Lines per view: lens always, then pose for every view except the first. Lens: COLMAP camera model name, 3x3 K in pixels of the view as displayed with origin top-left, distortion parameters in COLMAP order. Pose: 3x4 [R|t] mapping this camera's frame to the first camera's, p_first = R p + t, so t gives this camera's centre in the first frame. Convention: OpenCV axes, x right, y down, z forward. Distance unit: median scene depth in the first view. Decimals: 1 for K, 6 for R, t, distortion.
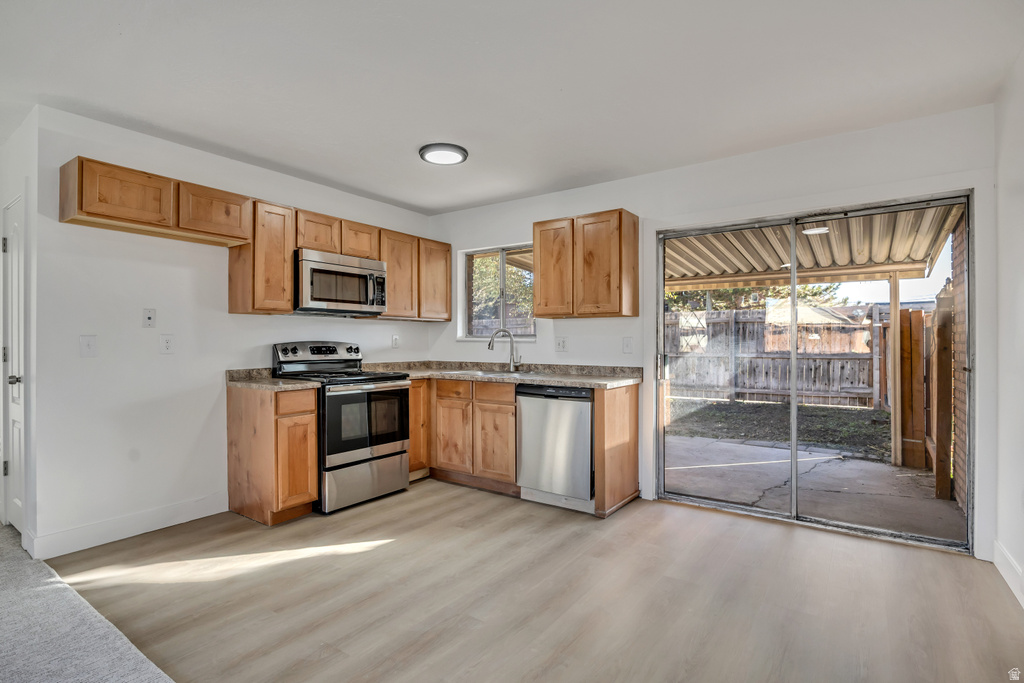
lens RADIAL K [[499.8, 0, 512.9], [0, 499.8, 340.8], [0, 0, 1]] dist [-0.014509, -0.000131]
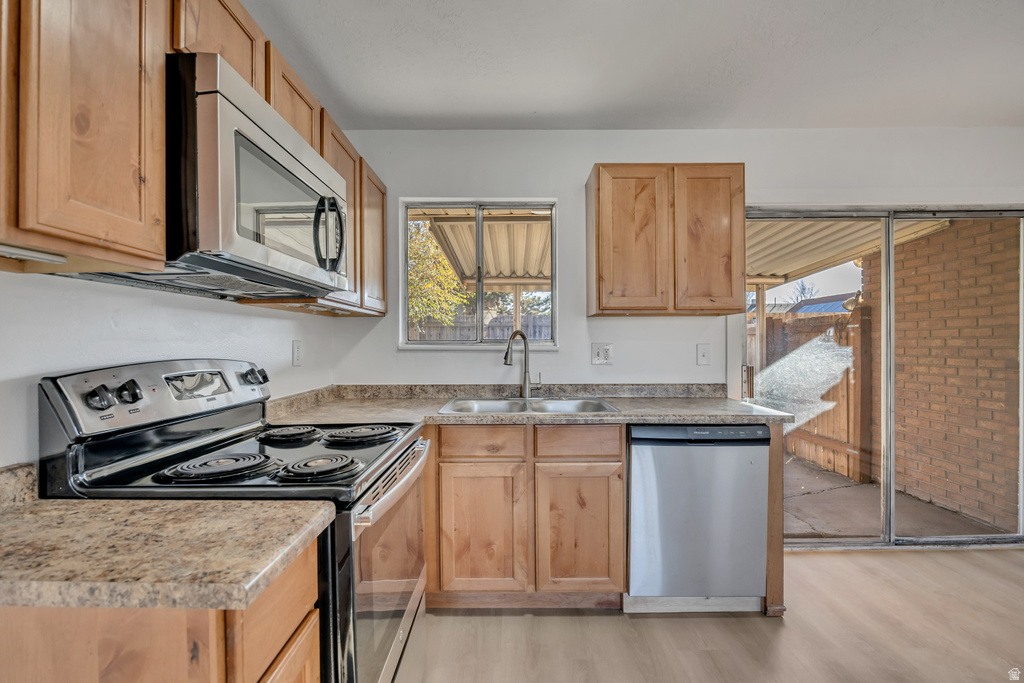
lens RADIAL K [[452.7, 0, 510.0], [0, 452.7, 345.1], [0, 0, 1]] dist [-0.015432, -0.000075]
pose [[0.821212, -0.007708, 0.570570, -0.404288], [0.003382, 0.999957, 0.008641, -0.012226], [-0.570613, -0.005166, 0.821203, 0.636236]]
